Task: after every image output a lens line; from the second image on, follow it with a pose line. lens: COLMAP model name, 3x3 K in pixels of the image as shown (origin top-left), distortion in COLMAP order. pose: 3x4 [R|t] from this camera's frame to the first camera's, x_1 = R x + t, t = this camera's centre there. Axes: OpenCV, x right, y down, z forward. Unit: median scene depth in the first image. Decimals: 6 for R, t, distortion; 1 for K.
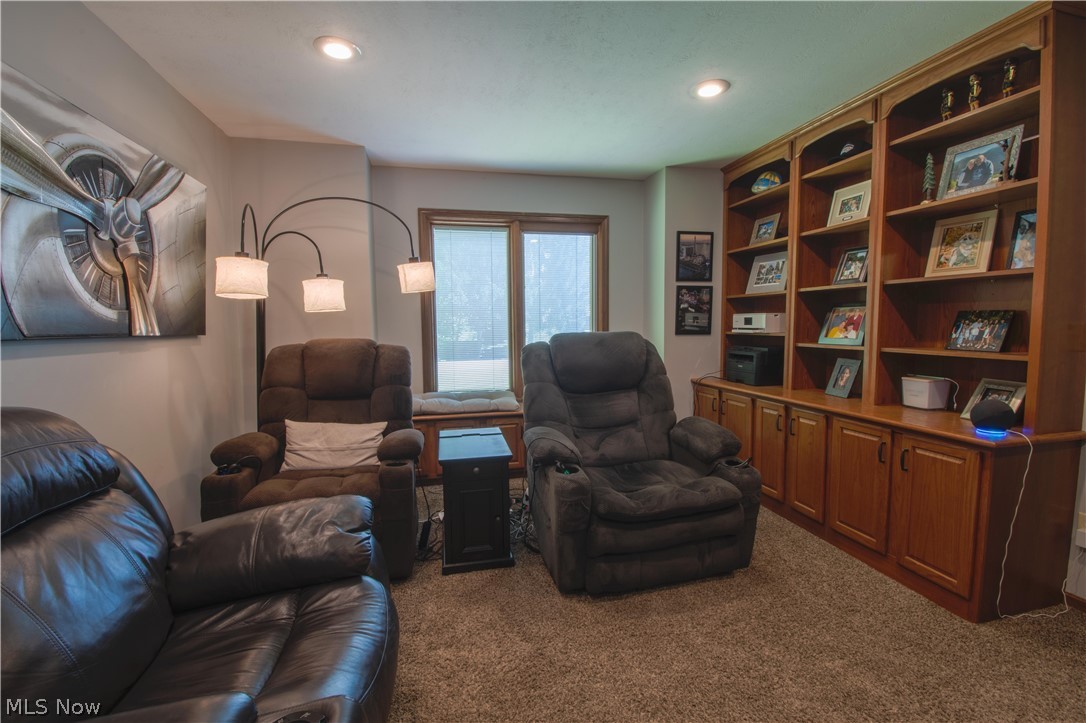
lens RADIAL K [[478.3, 0, 543.0], [0, 478.3, 361.5], [0, 0, 1]] dist [0.026809, -0.028799]
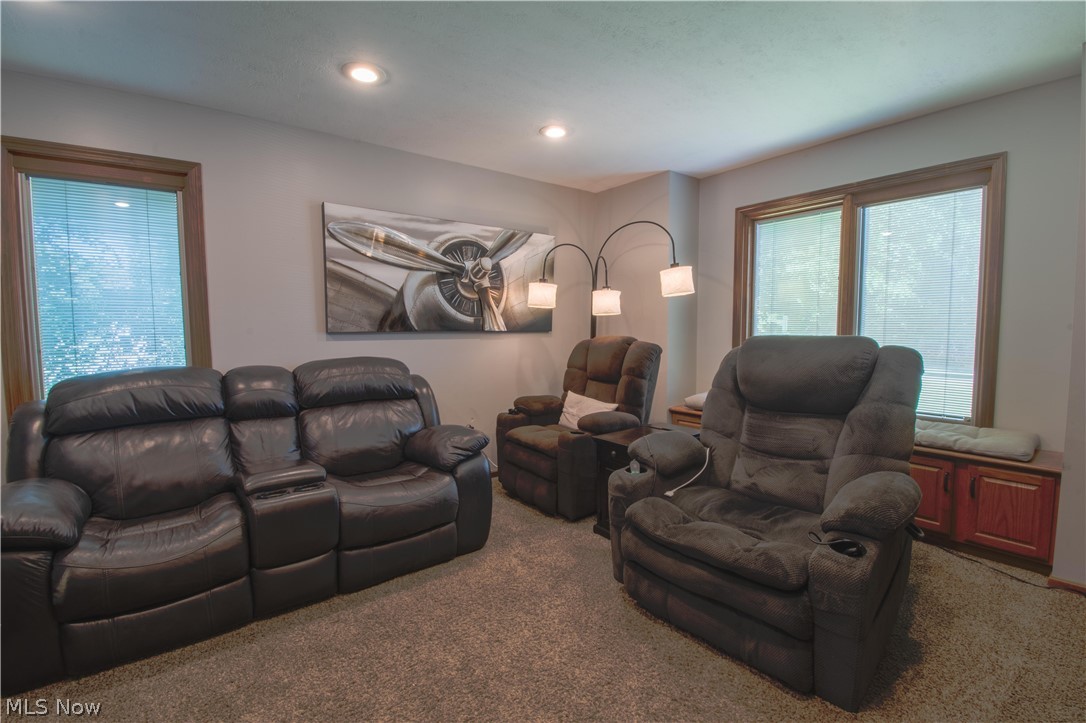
lens RADIAL K [[474.6, 0, 544.6], [0, 474.6, 367.2], [0, 0, 1]] dist [0.000655, -0.024895]
pose [[0.410957, 0.084101, -0.907767, 0.879558], [-0.068247, 0.995780, 0.061359, -0.038254], [0.909097, 0.036736, 0.414962, 0.413553]]
